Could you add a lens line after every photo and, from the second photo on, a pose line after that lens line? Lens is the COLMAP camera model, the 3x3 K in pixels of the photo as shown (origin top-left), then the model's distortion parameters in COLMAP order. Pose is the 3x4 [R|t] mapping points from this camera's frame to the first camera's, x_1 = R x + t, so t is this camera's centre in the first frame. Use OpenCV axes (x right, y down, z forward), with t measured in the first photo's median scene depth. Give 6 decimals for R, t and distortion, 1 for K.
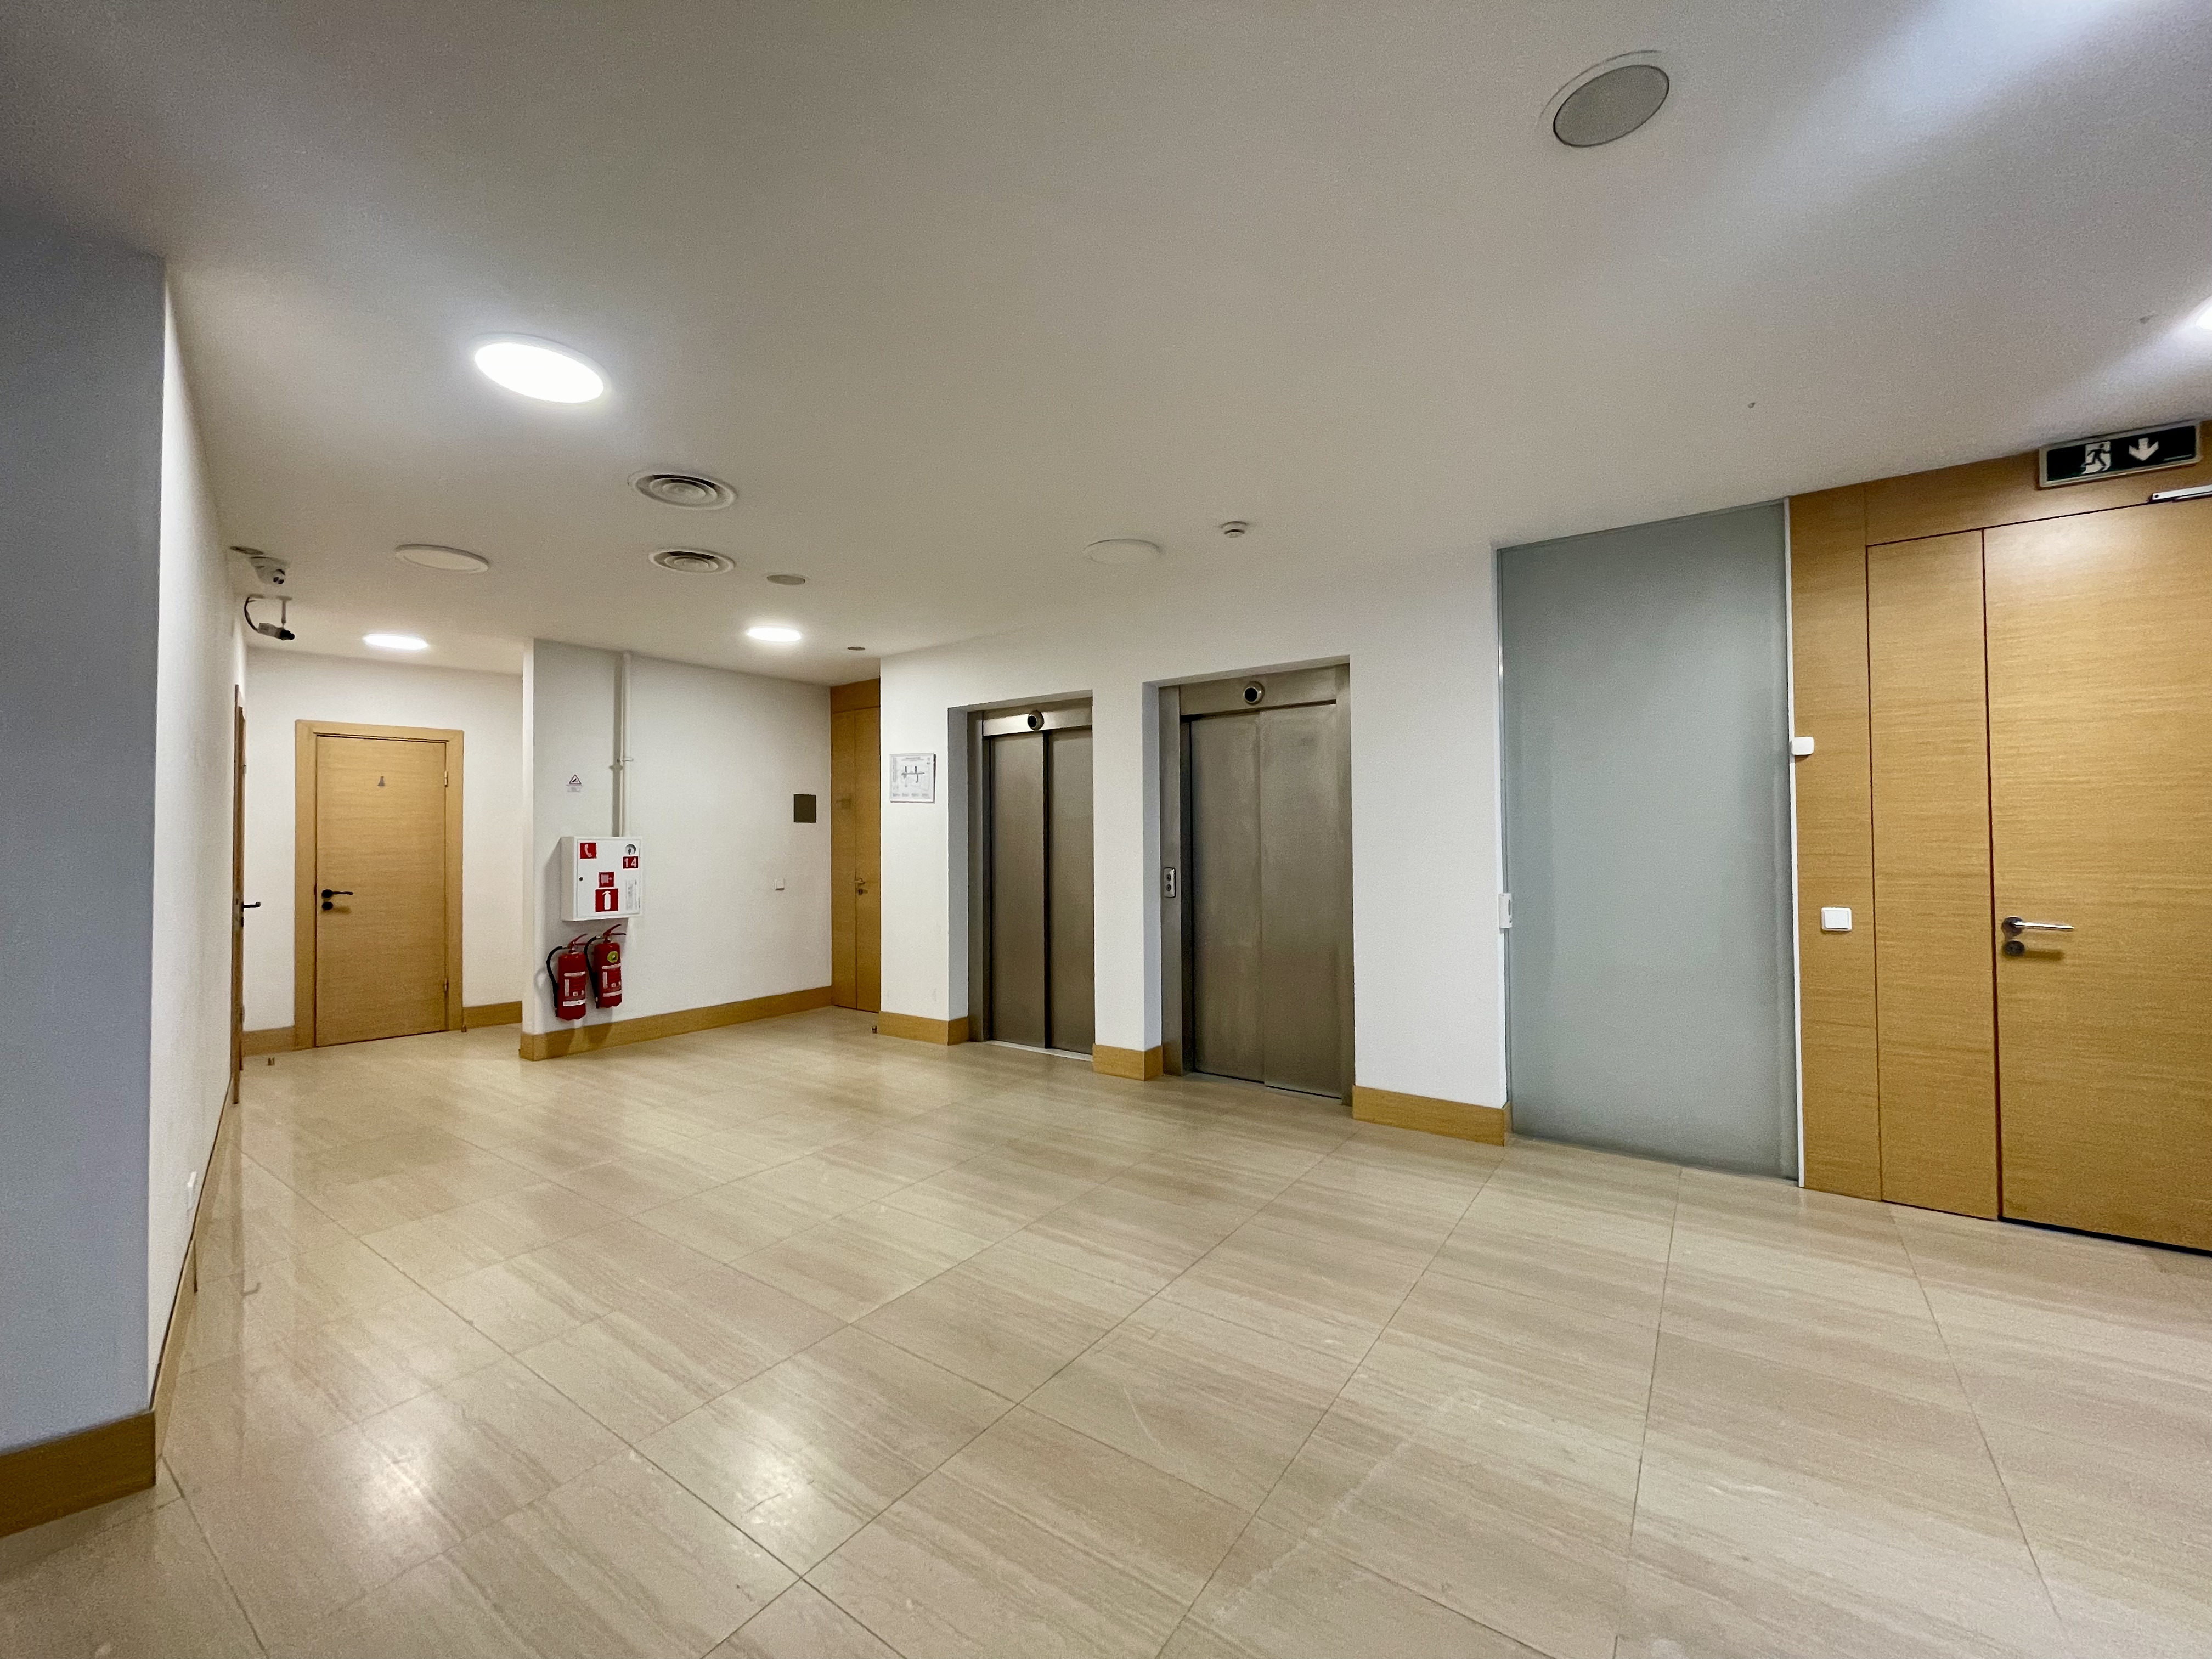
lens RADIAL K [[891.5, 0, 1091.3], [0, 891.5, 823.6], [0, 0, 1]] dist [0.000195, -0.006514]
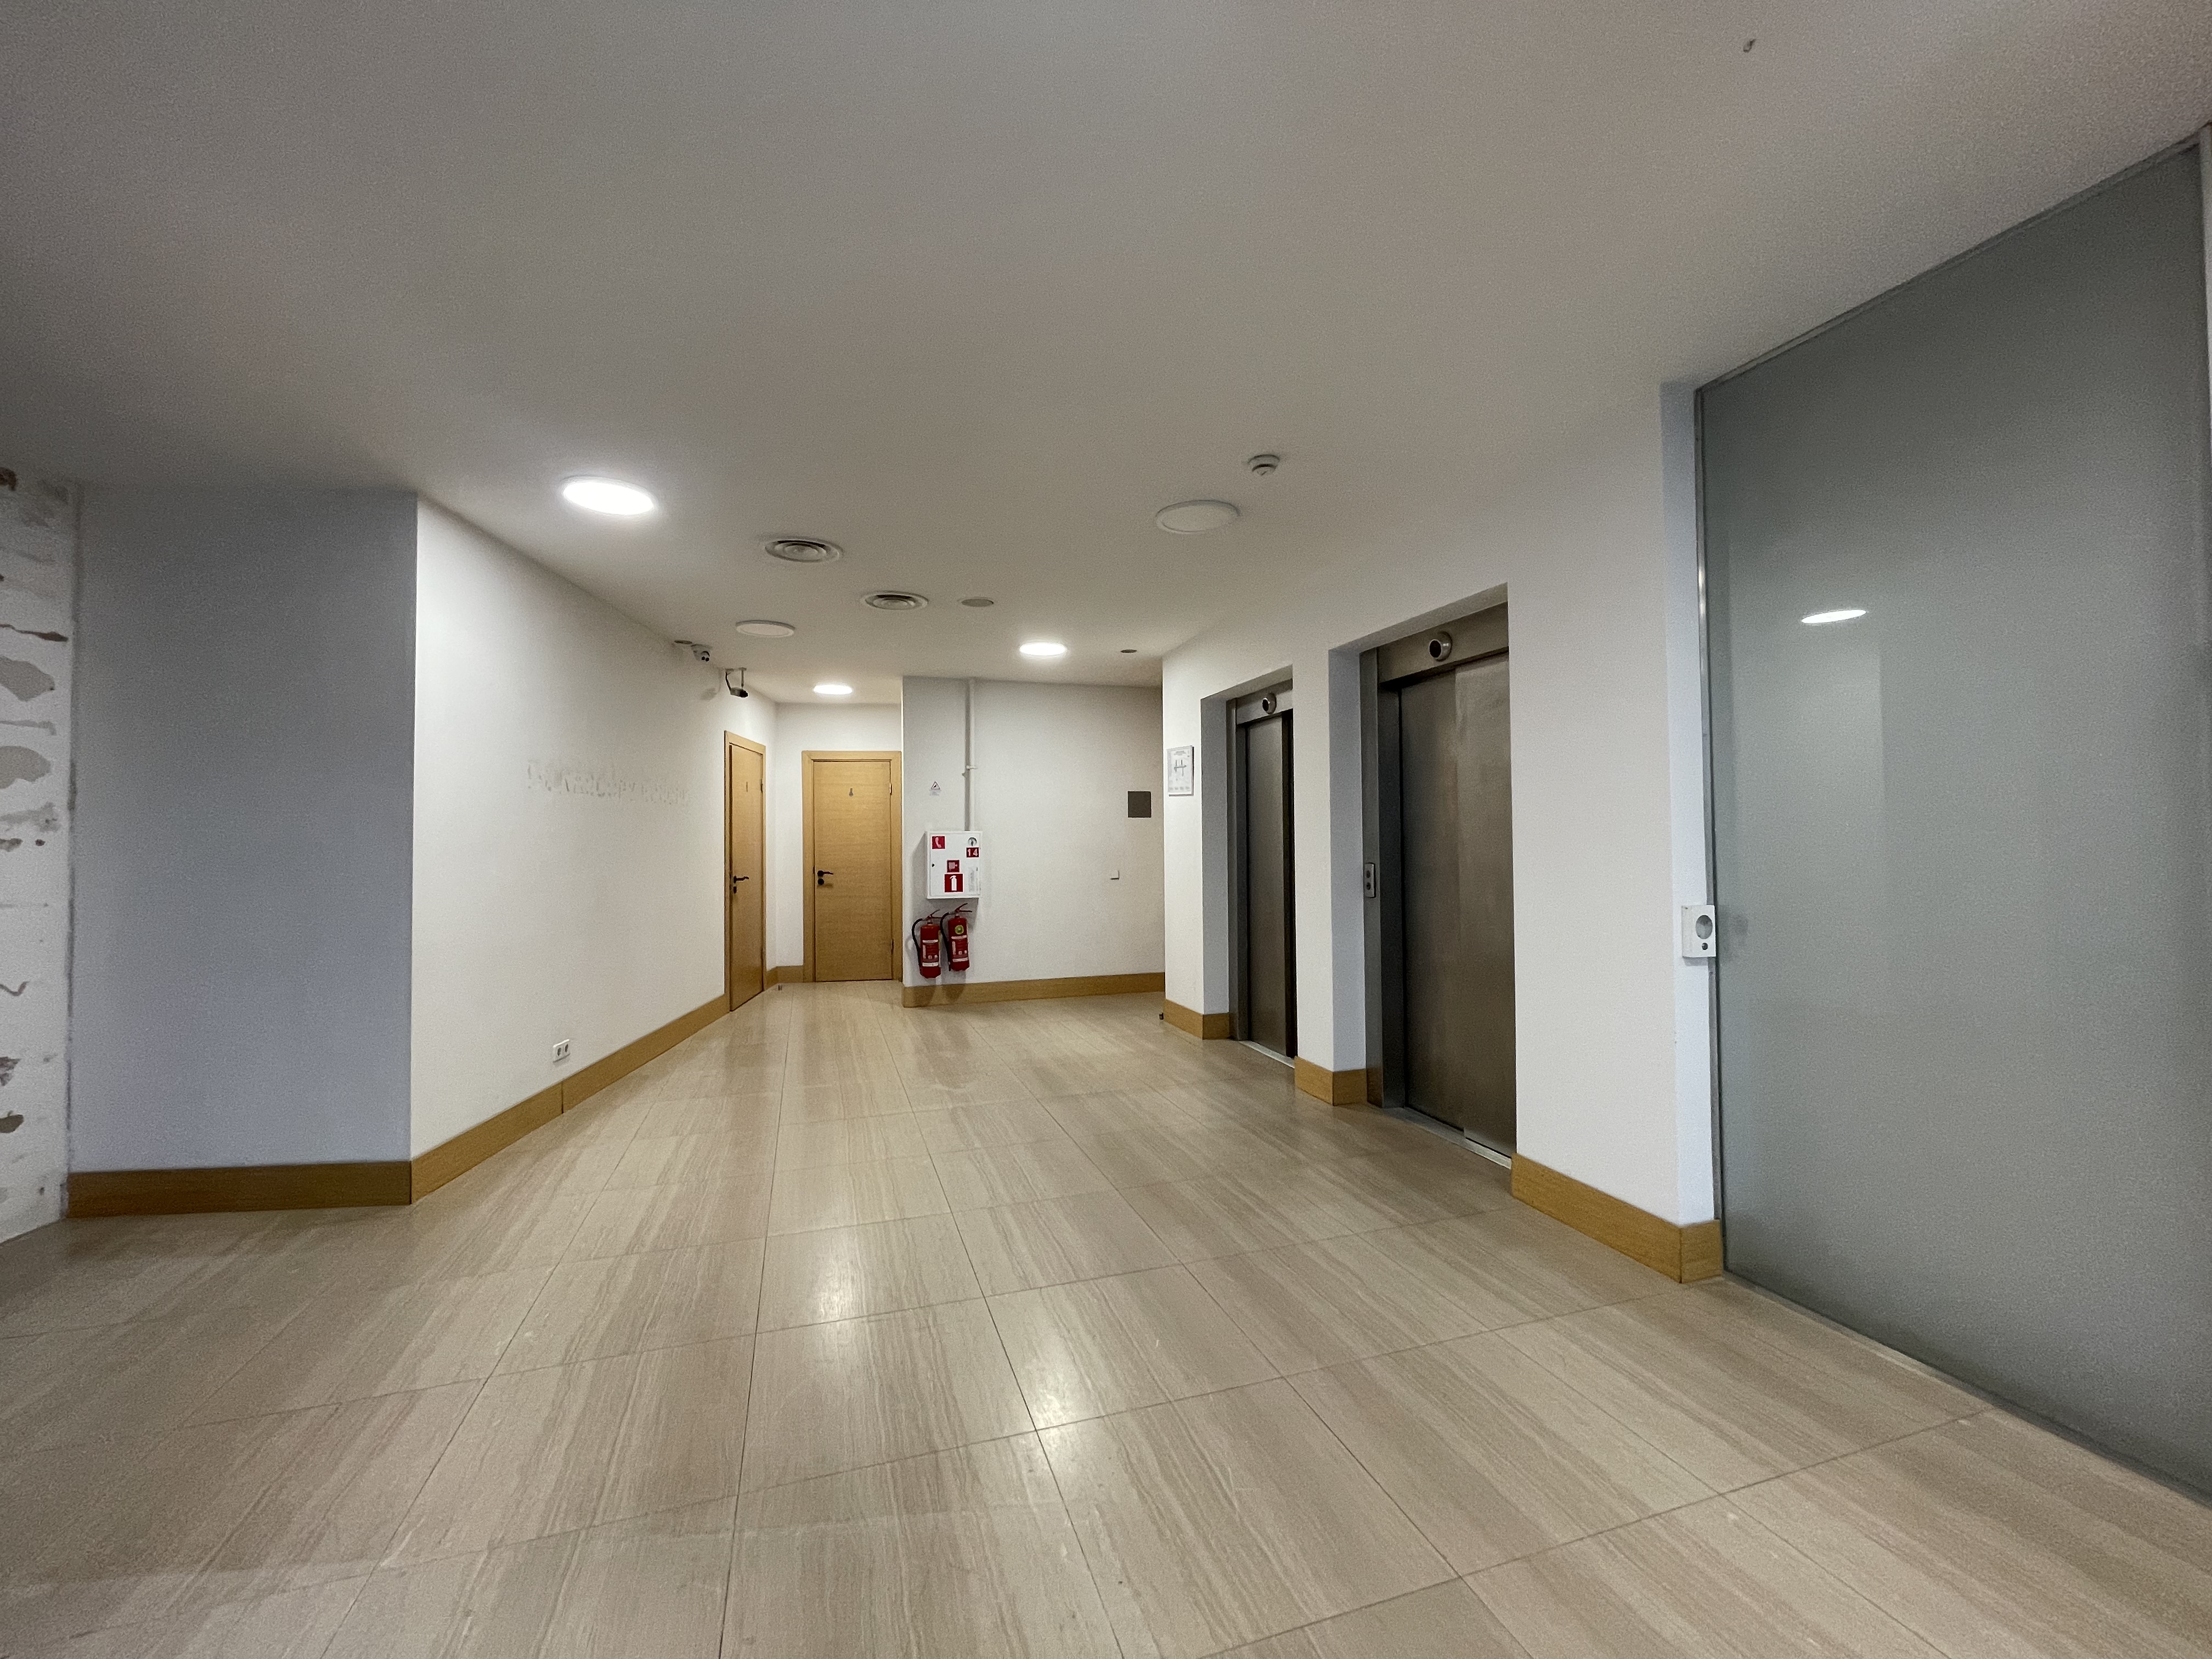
lens RADIAL K [[891.5, 0, 1091.3], [0, 891.5, 823.6], [0, 0, 1]] dist [0.000195, -0.006514]
pose [[0.799676, -0.011532, -0.600321, 0.348158], [0.014064, 0.999901, -0.000473, 0.007709], [0.600267, -0.008065, 0.799759, 0.137553]]
